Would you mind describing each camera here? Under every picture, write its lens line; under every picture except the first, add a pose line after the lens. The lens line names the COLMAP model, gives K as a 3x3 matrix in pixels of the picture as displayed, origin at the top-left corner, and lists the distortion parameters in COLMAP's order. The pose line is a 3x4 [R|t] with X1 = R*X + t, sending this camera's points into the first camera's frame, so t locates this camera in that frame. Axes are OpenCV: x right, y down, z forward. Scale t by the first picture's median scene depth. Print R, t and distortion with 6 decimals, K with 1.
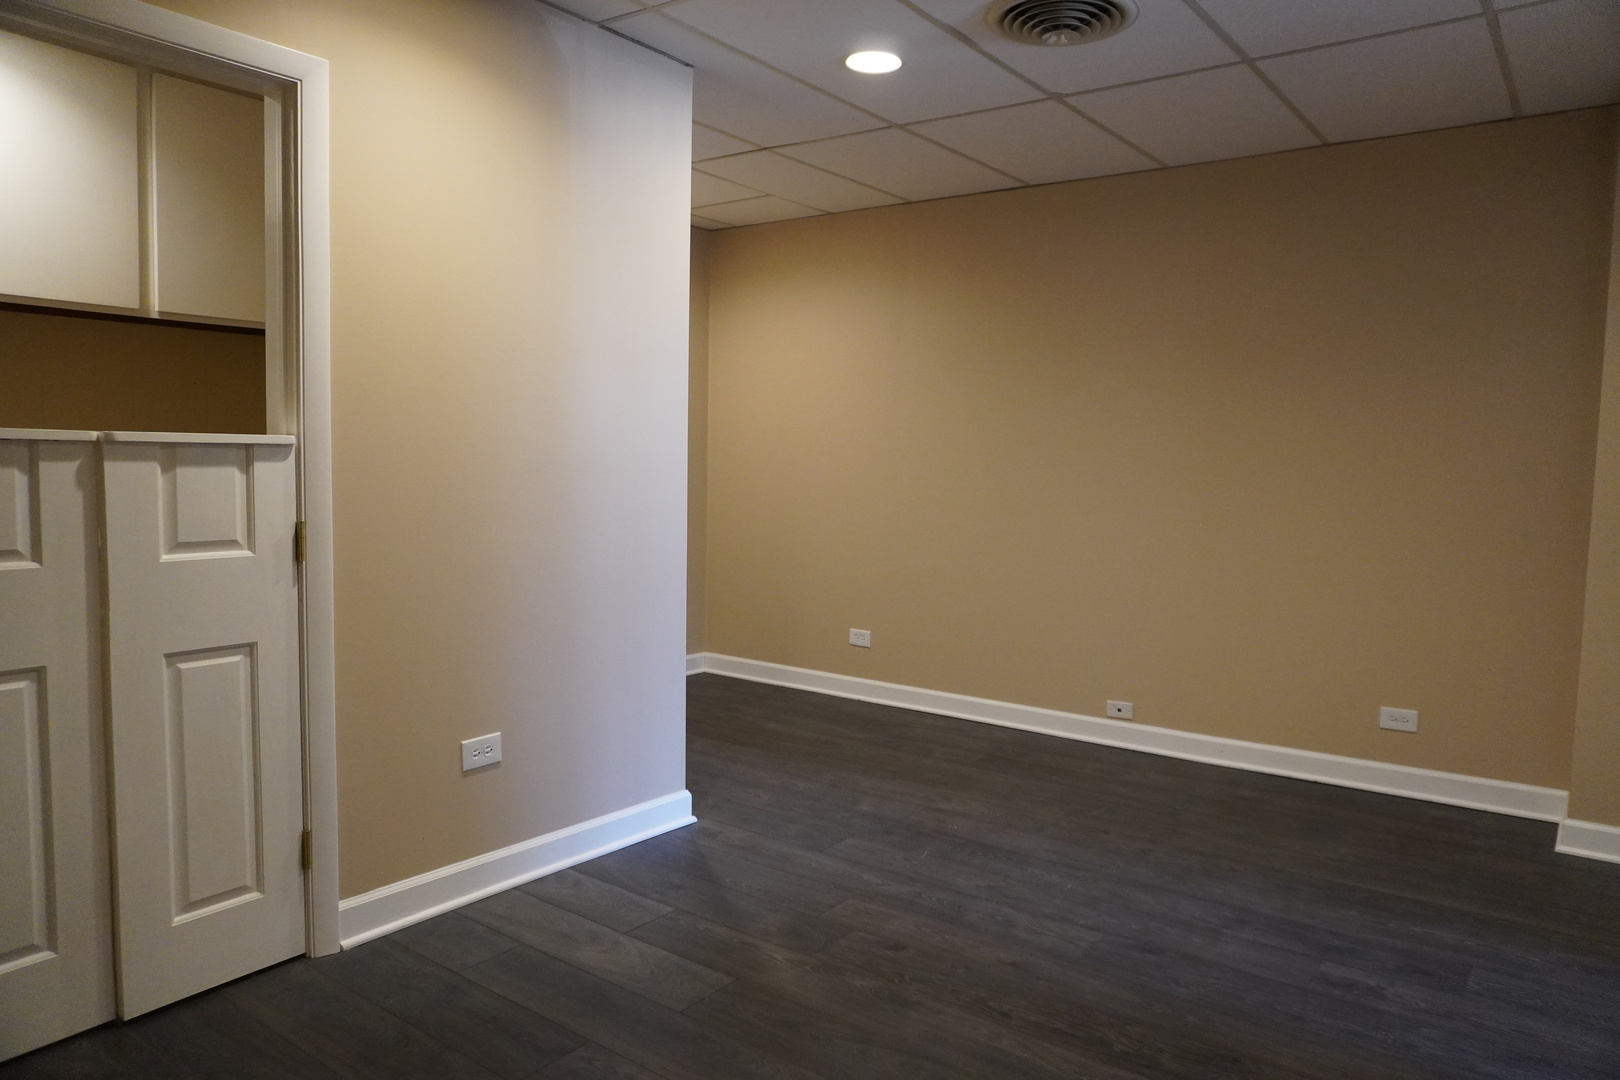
lens RADIAL K [[1084.7, 0, 807.7], [0, 1084.7, 547.8], [0, 0, 1]] dist [-0.034335, 0.006173]
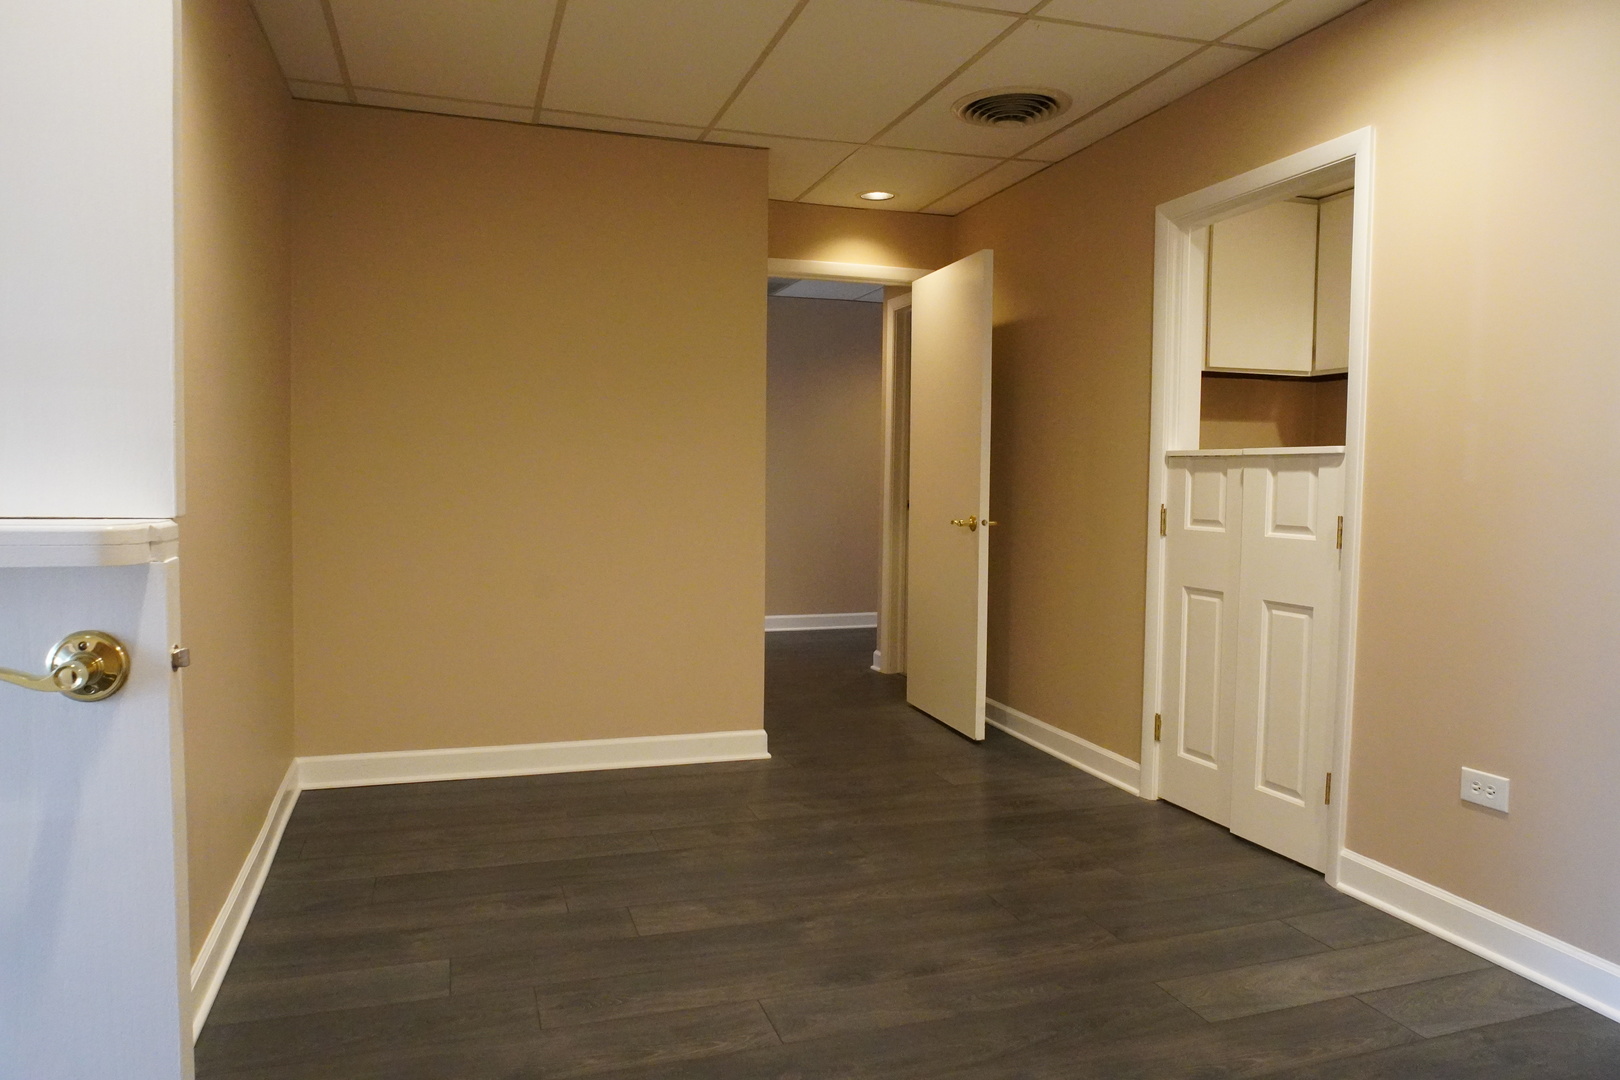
lens RADIAL K [[1084.7, 0, 809.6], [0, 1084.7, 533.9], [0, 0, 1]] dist [-0.034335, 0.006173]
pose [[-0.572337, 0.025406, -0.819625, 0.806624], [-0.083695, 0.992490, 0.089208, -0.058546], [0.815736, 0.119655, -0.565913, 1.113433]]
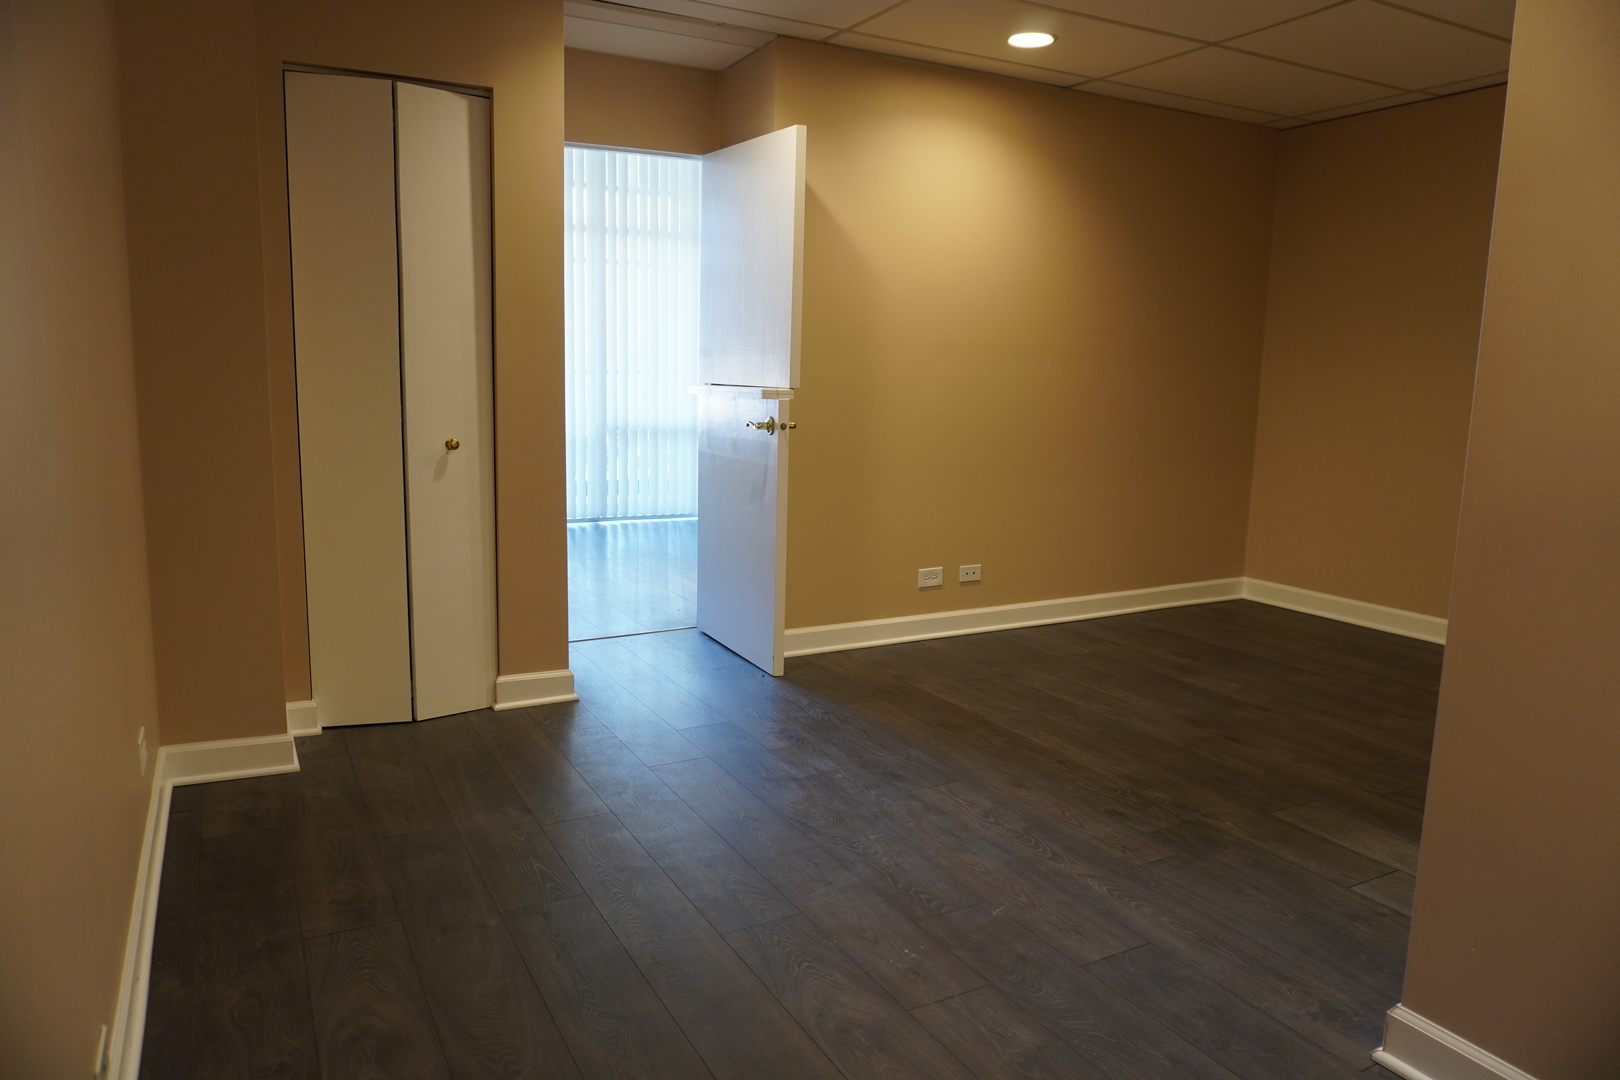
lens RADIAL K [[1084.7, 0, 809.4], [0, 1084.7, 539.0], [0, 0, 1]] dist [-0.034335, 0.006173]
pose [[-0.907480, -0.096351, 0.408897, -0.058004], [0.002135, 0.972273, 0.233840, -0.154359], [-0.420090, 0.213078, -0.882112, 2.041566]]
